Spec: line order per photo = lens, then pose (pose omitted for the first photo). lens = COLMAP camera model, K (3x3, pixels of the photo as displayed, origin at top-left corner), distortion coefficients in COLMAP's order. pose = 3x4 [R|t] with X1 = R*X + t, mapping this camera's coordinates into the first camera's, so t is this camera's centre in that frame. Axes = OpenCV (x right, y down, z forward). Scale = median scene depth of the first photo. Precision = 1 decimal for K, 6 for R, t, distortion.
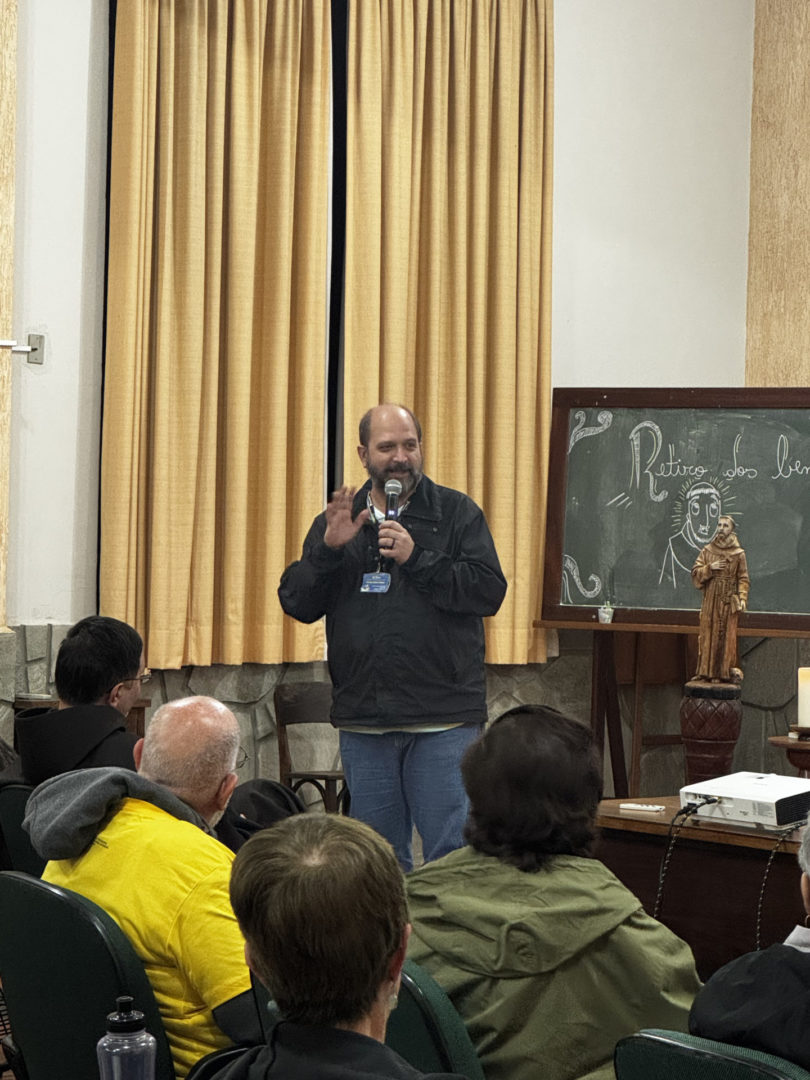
lens RADIAL K [[3136.1, 0, 406.6], [0, 3136.1, 543.1], [0, 0, 1]] dist [0.211094, 0.000000]
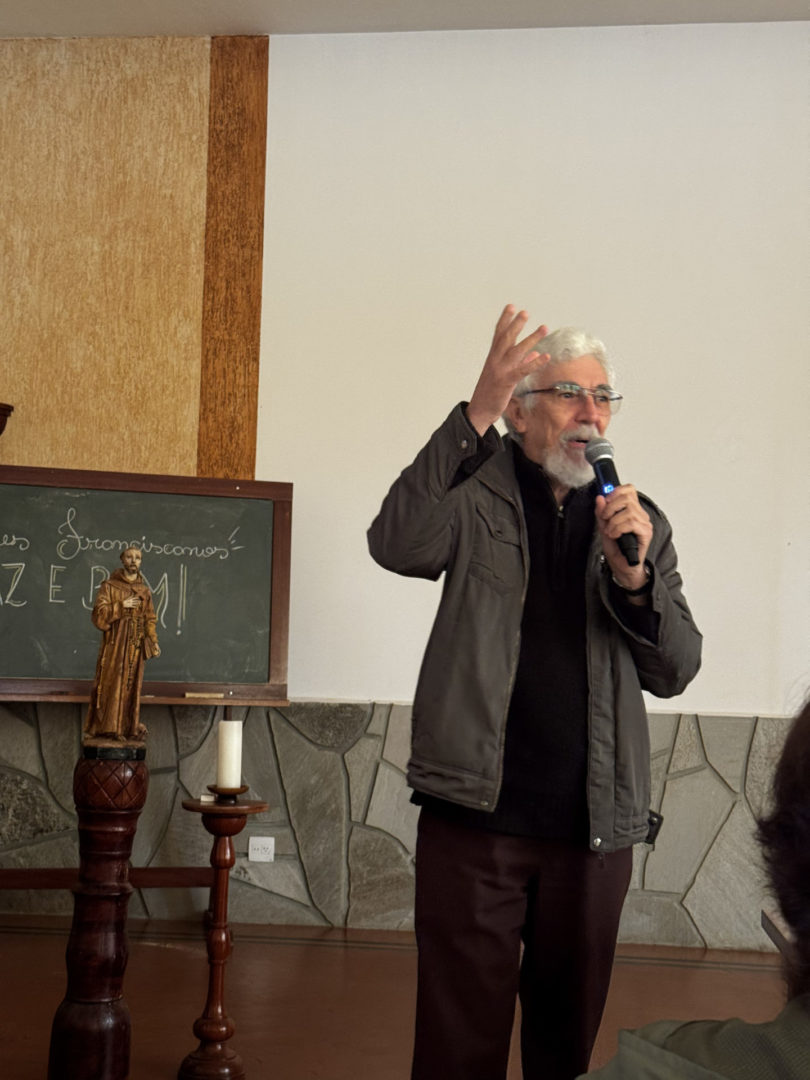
lens RADIAL K [[1431.6, 0, 396.5], [0, 1431.6, 532.3], [0, 0, 1]] dist [0.095434, 0.000000]
pose [[0.693543, 0.077993, 0.716181, -0.105915], [-0.008730, 0.994959, -0.099899, 0.021109], [-0.720363, 0.063032, 0.690728, 0.536616]]
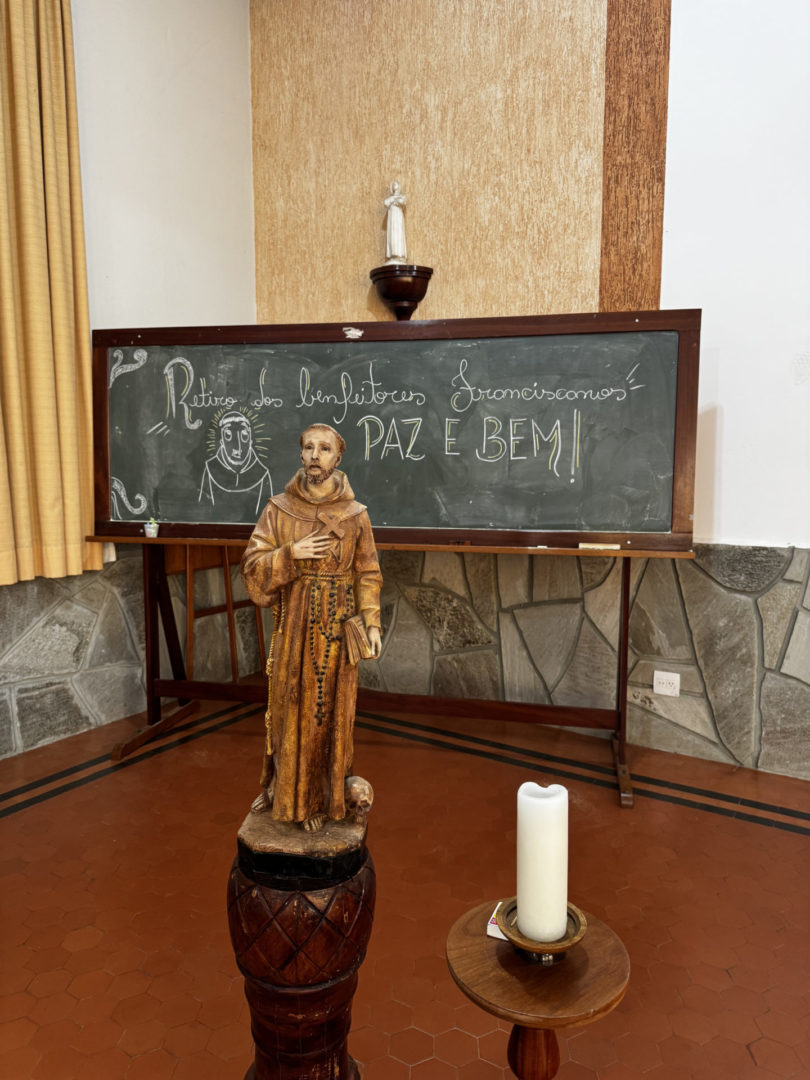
lens RADIAL K [[719.7, 0, 418.3], [0, 719.7, 533.5], [0, 0, 1]] dist [0.056701, -0.070420]
pose [[0.937048, -0.058520, 0.344262, 0.063876], [0.020036, 0.993244, 0.114302, -0.004057], [-0.348625, -0.100209, 0.931890, 0.722700]]
